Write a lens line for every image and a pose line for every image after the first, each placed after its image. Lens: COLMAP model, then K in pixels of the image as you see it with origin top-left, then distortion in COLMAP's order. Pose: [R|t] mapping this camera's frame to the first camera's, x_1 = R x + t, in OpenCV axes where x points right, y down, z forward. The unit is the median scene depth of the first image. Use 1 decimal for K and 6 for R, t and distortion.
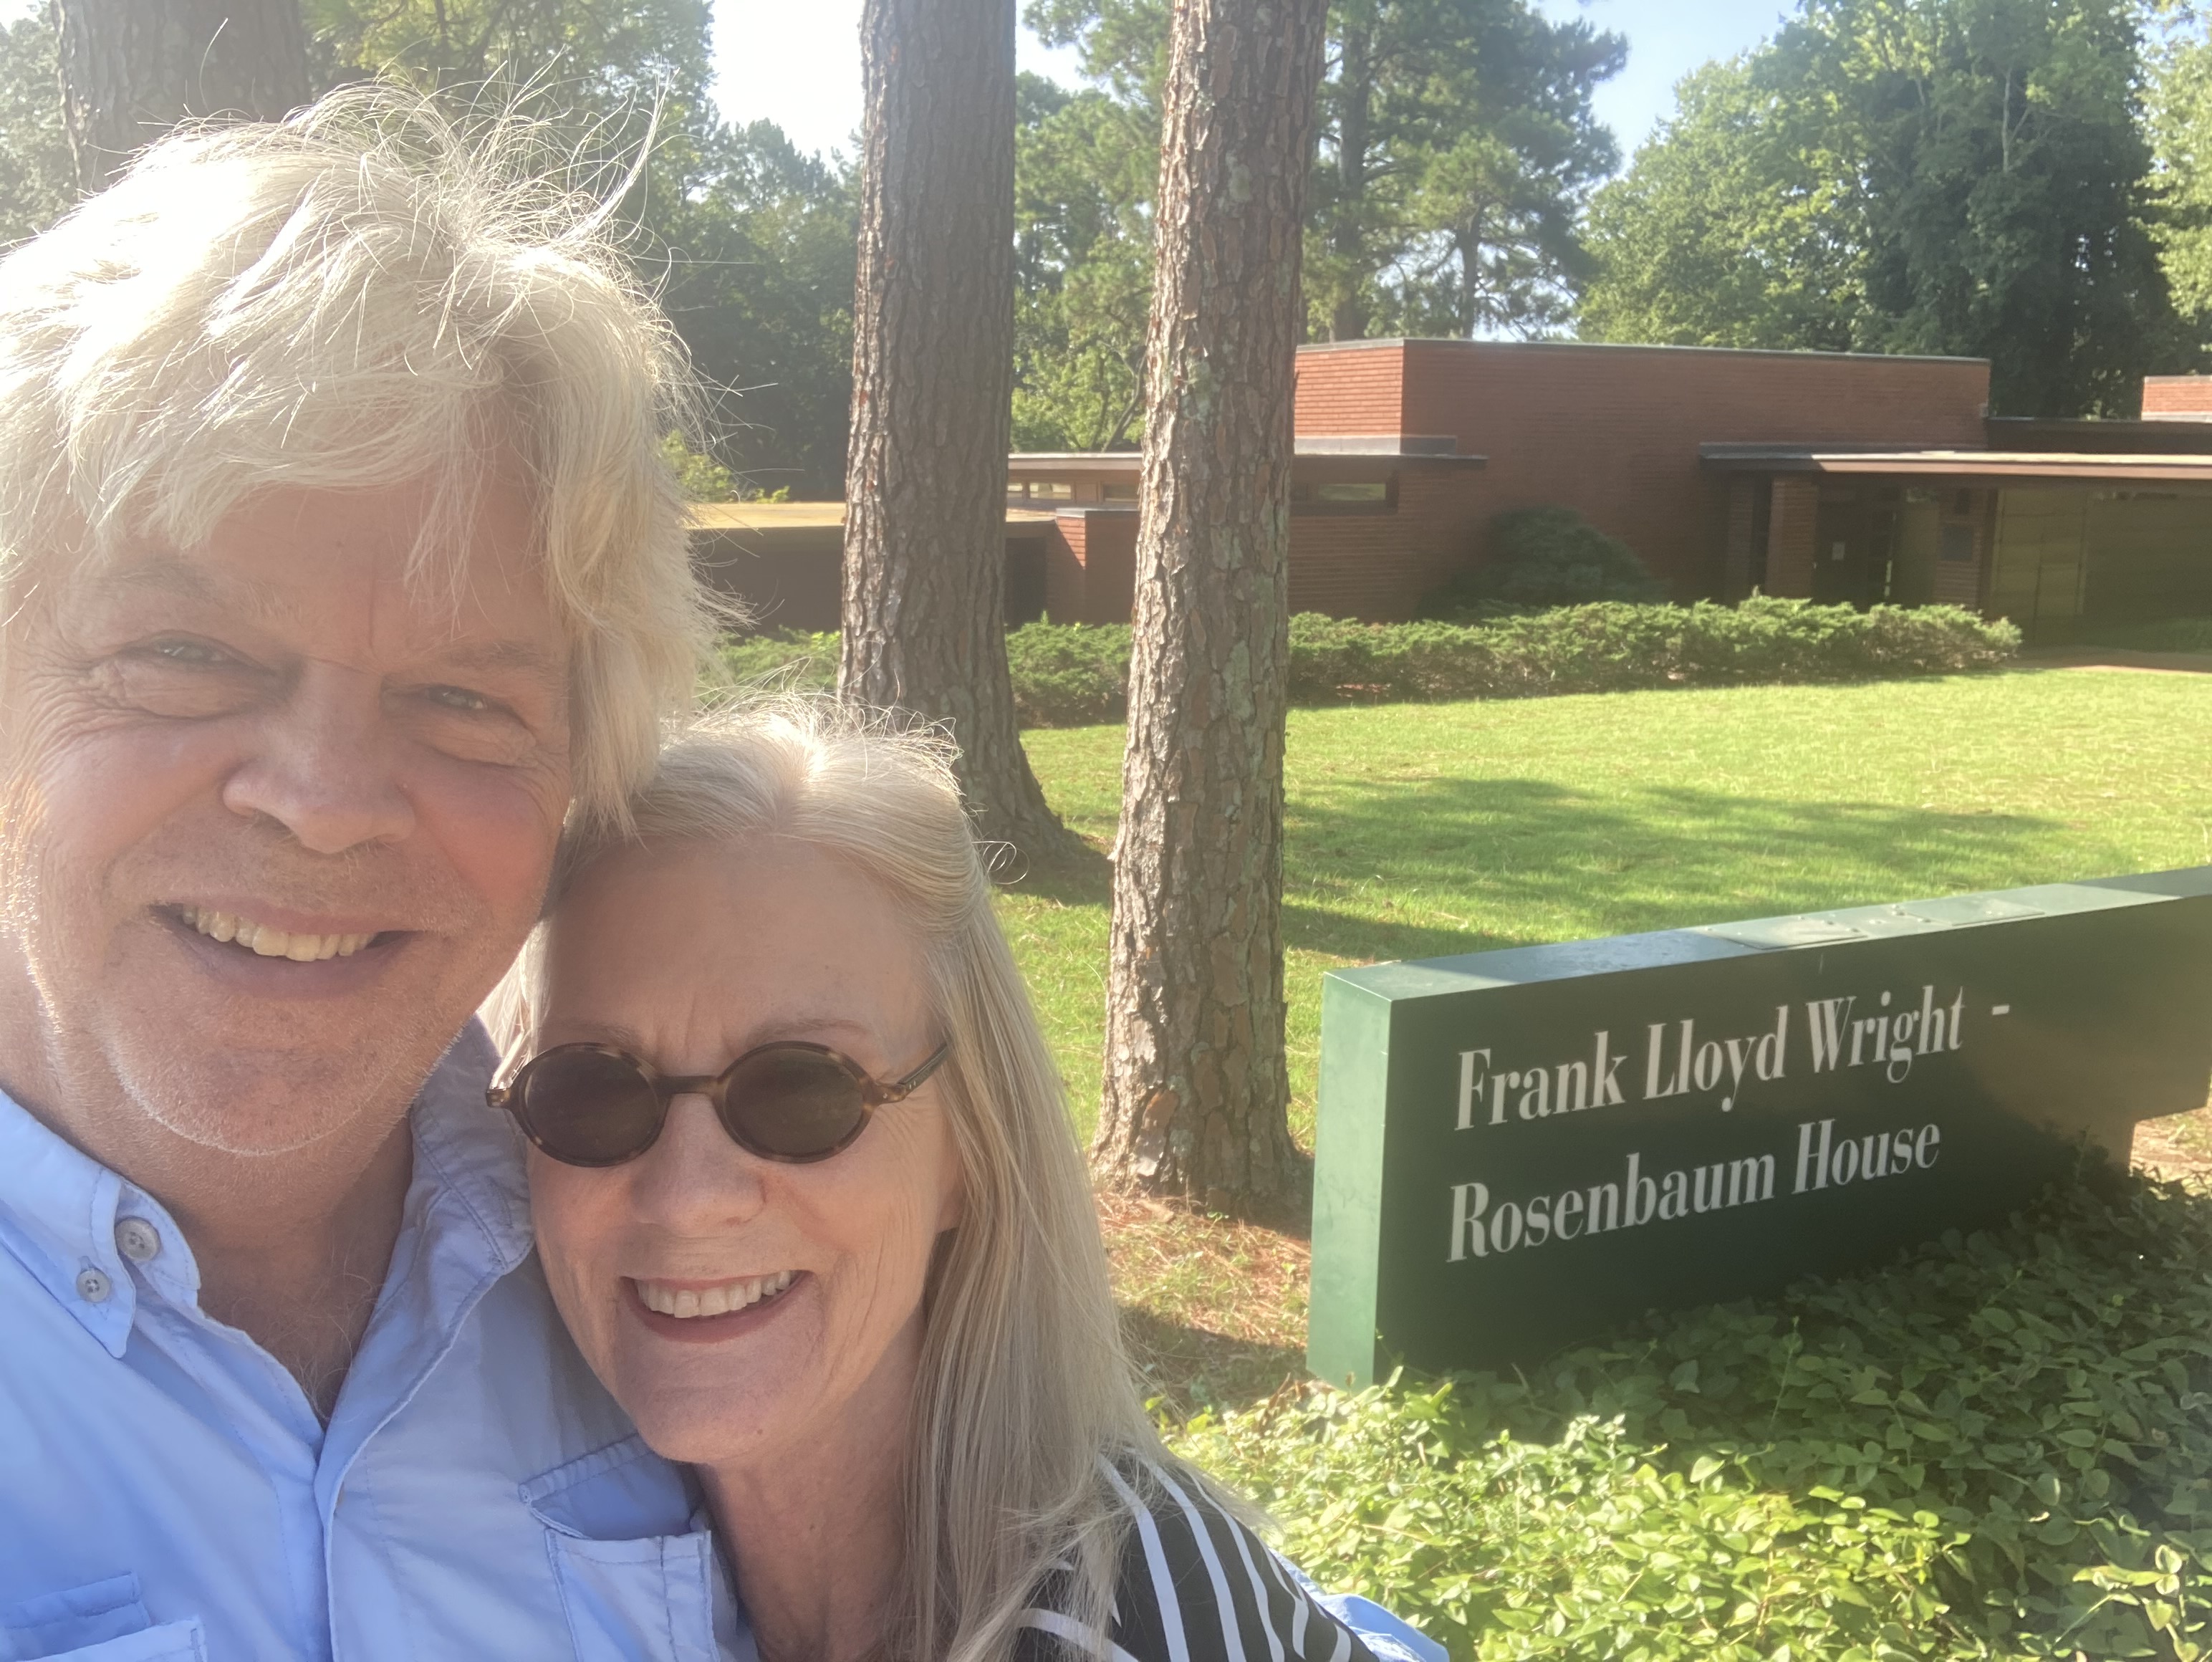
lens RADIAL K [[2052.9, 0, 1106.0], [0, 2052.9, 831.0], [0, 0, 1]] dist [0.100023, -0.229079]
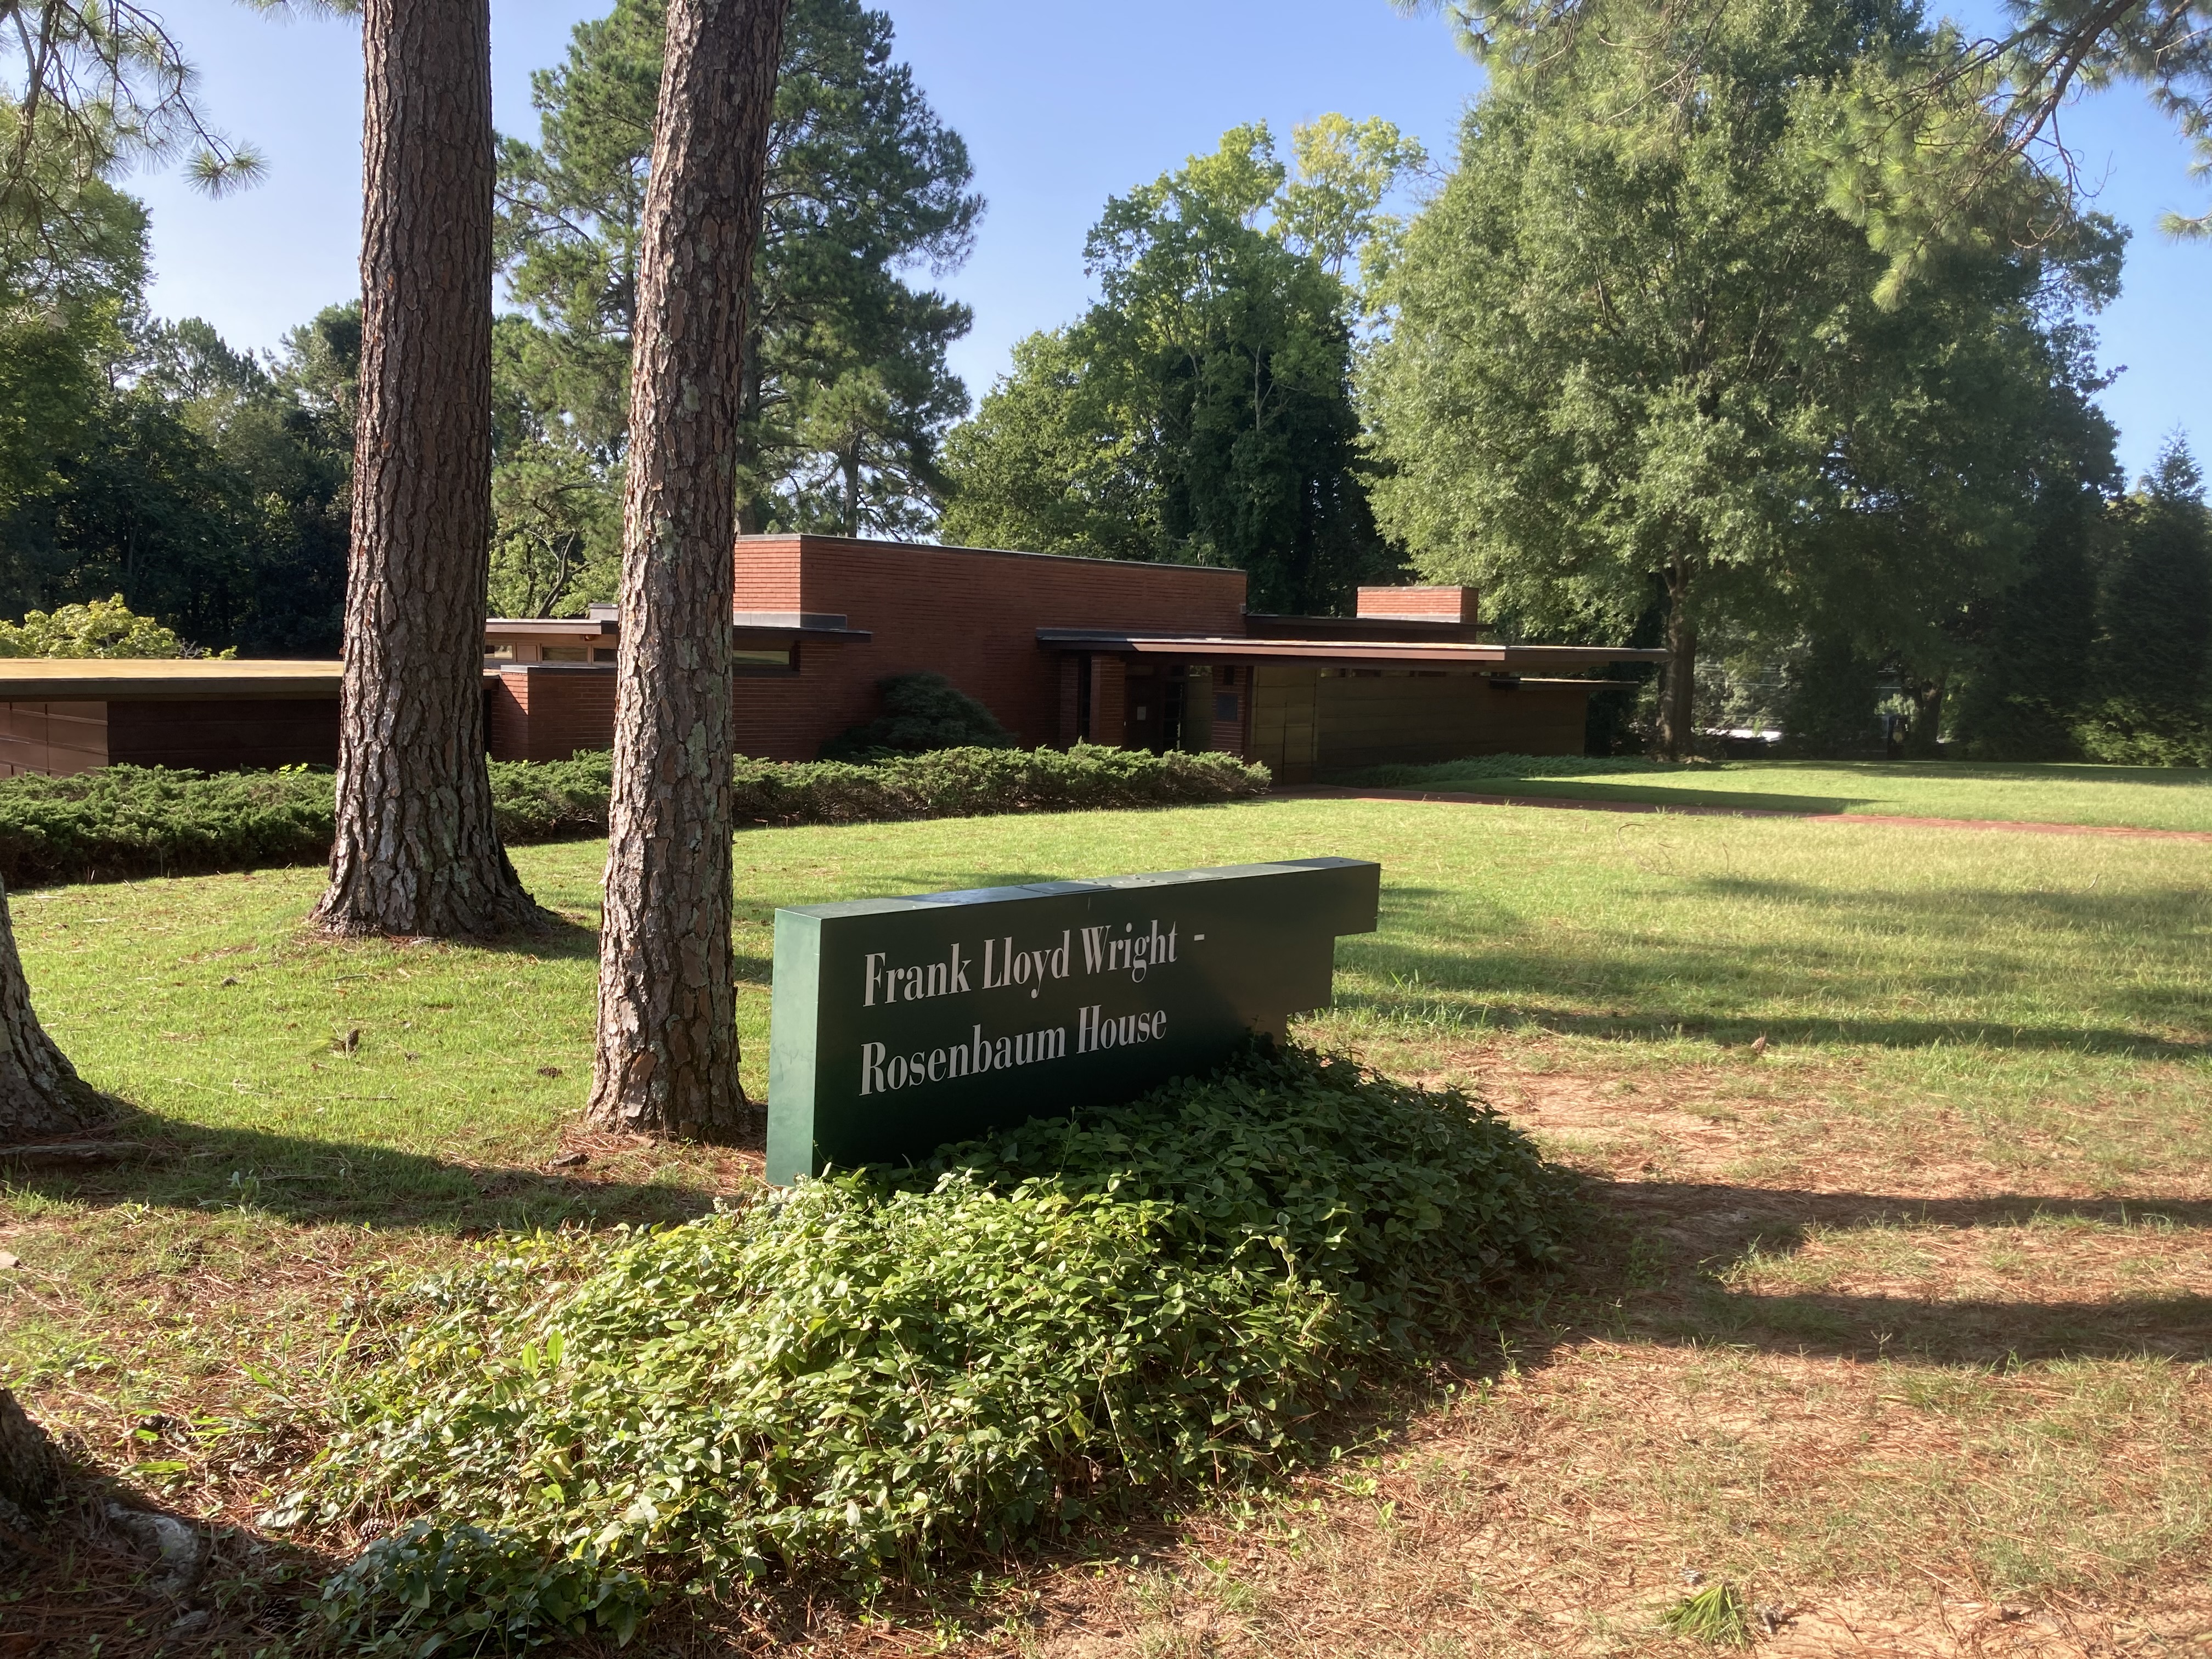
lens RADIAL K [[1774.4, 0, 1092.9], [0, 1774.4, 821.9], [0, 0, 1]] dist [0.149104, -0.408843]
pose [[0.954308, -0.010768, 0.298631, -0.024356], [0.034218, 0.996715, -0.073407, 0.042724], [-0.296859, 0.080272, 0.951541, -0.127204]]
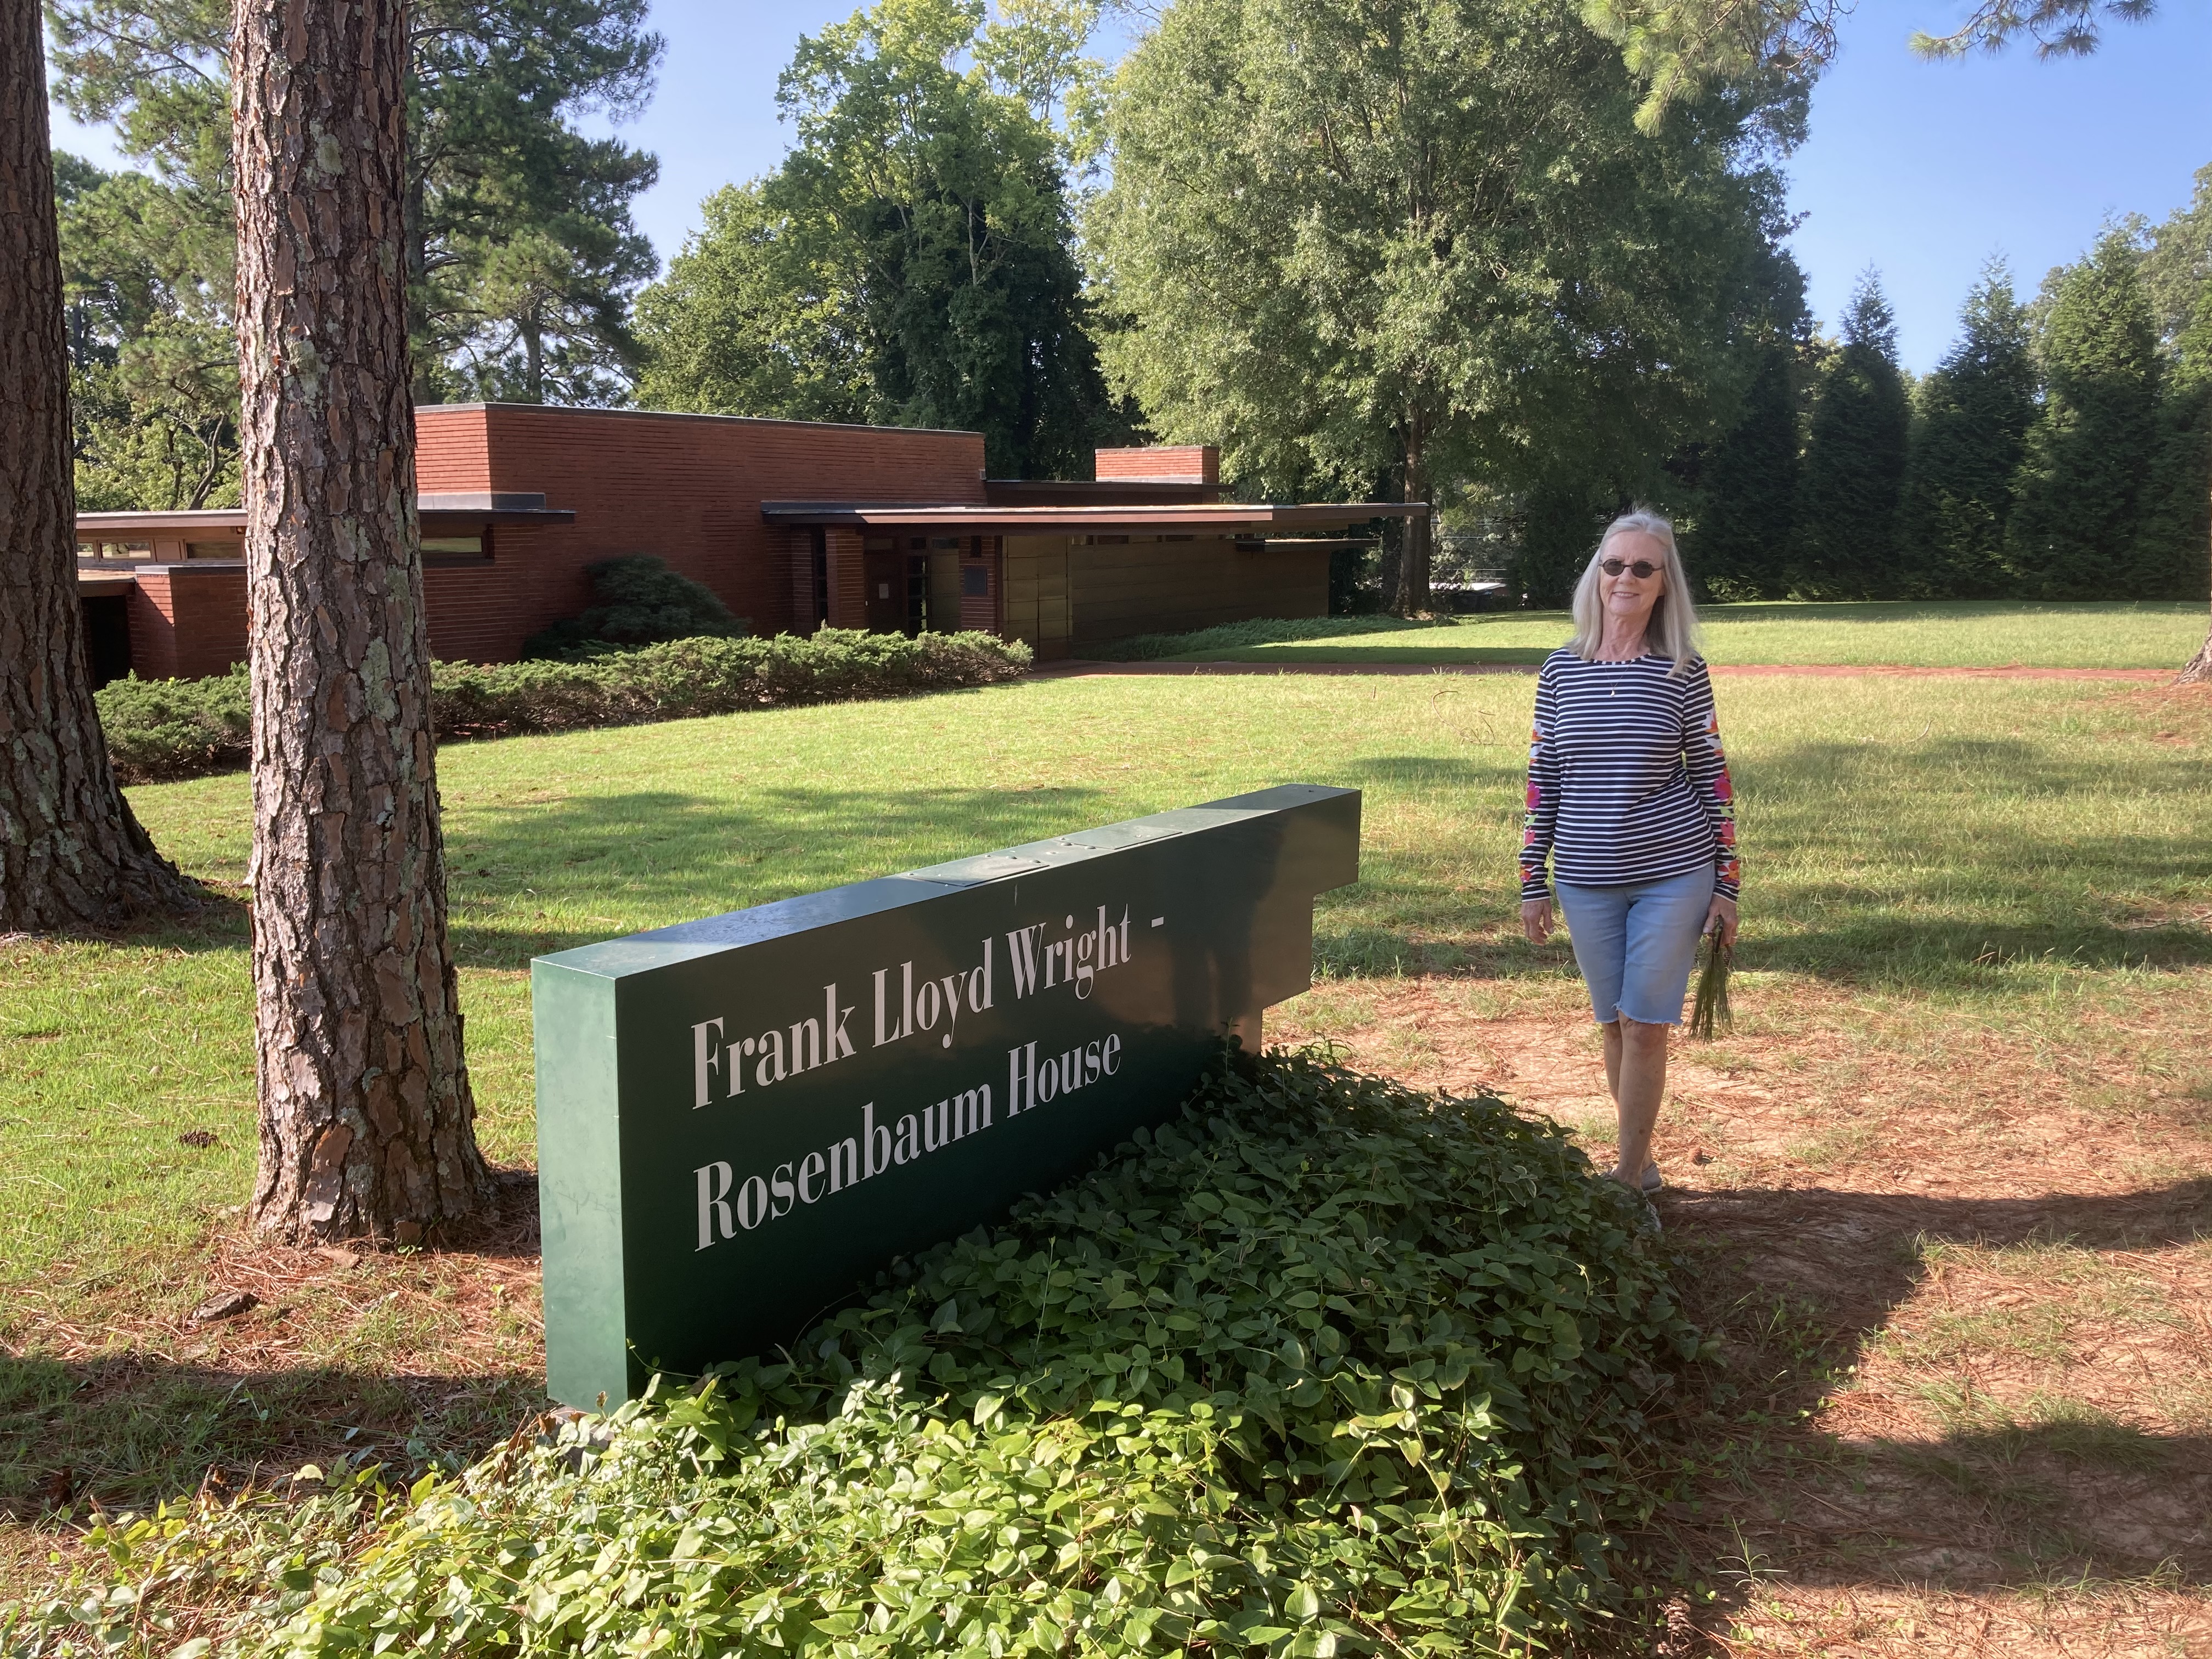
lens RADIAL K [[1804.6, 0, 1091.6], [0, 1804.6, 814.8], [0, 0, 1]] dist [0.011911, -0.000789]
pose [[0.895832, -0.085960, 0.435999, -0.005561], [0.094849, 0.995491, 0.001385, 0.010847], [-0.434152, 0.040113, 0.899946, 0.069018]]
